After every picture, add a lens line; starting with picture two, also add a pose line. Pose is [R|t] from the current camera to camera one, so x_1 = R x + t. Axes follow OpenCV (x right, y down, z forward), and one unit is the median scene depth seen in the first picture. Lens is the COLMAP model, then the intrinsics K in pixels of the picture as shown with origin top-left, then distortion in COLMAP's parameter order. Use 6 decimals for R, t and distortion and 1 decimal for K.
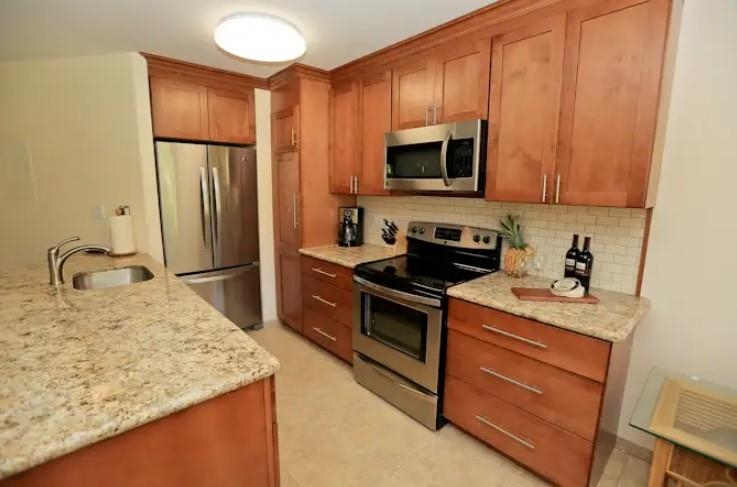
lens RADIAL K [[336.7, 0, 365.5], [0, 336.7, 241.4], [0, 0, 1]] dist [-0.023607, 0.000903]
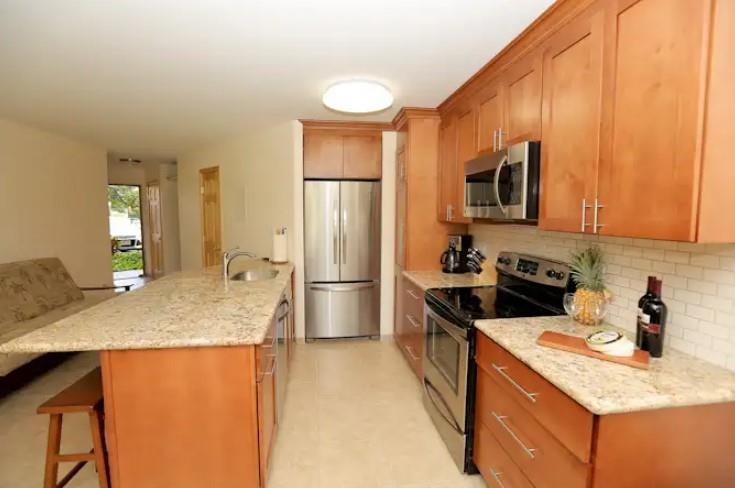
lens RADIAL K [[343.1, 0, 367.5], [0, 343.1, 244.0], [0, 0, 1]] dist [-0.038637, 0.011154]
pose [[0.830160, 0.046093, -0.555616, 0.408757], [-0.087640, 0.994976, -0.048404, -0.001317], [0.550594, 0.088877, 0.830029, 0.006923]]
